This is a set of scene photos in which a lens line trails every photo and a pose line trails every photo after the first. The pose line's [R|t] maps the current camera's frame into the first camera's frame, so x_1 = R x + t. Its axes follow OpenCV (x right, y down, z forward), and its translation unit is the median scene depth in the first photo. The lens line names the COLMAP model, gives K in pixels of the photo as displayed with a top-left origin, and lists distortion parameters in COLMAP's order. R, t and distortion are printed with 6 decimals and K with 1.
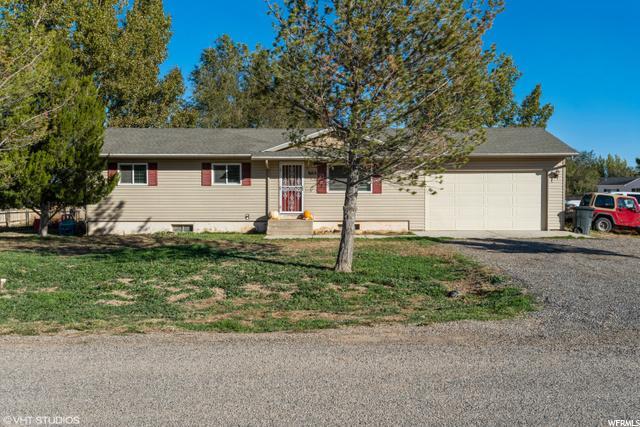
lens RADIAL K [[652.8, 0, 320.3], [0, 652.8, 215.2], [0, 0, 1]] dist [0.110800, 0.000000]
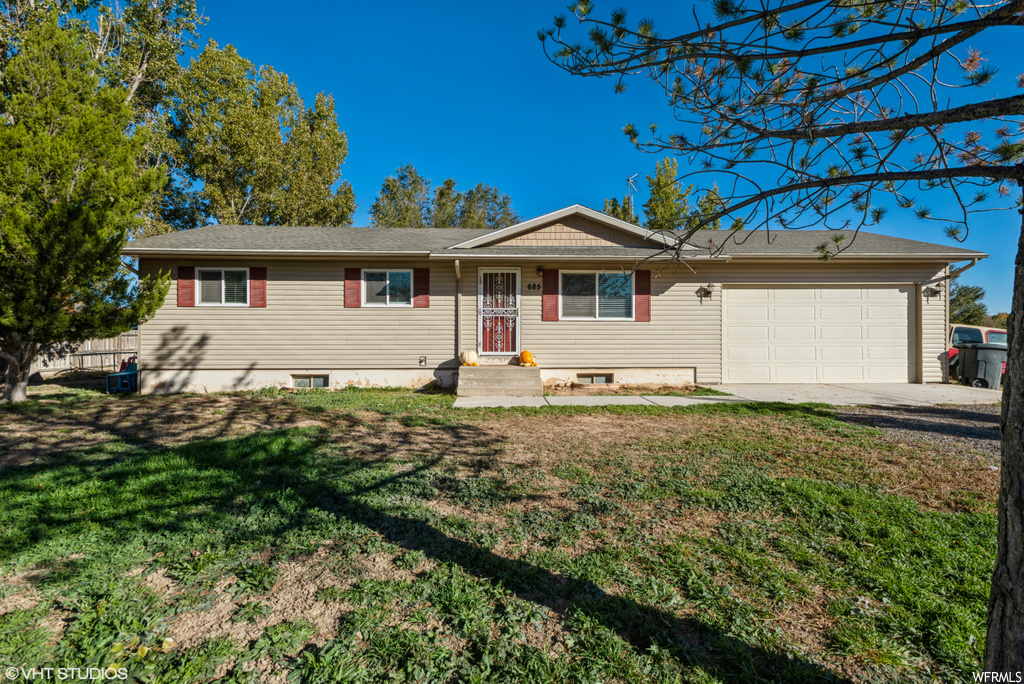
lens RADIAL K [[484.0, 0, 497.2], [0, 484.0, 335.4], [0, 0, 1]] dist [0.025499, -0.001309]
pose [[0.999828, -0.000132, 0.018528, -0.053681], [0.000866, 0.999216, -0.039579, -0.003355], [-0.018508, 0.039588, 0.999045, 0.569161]]
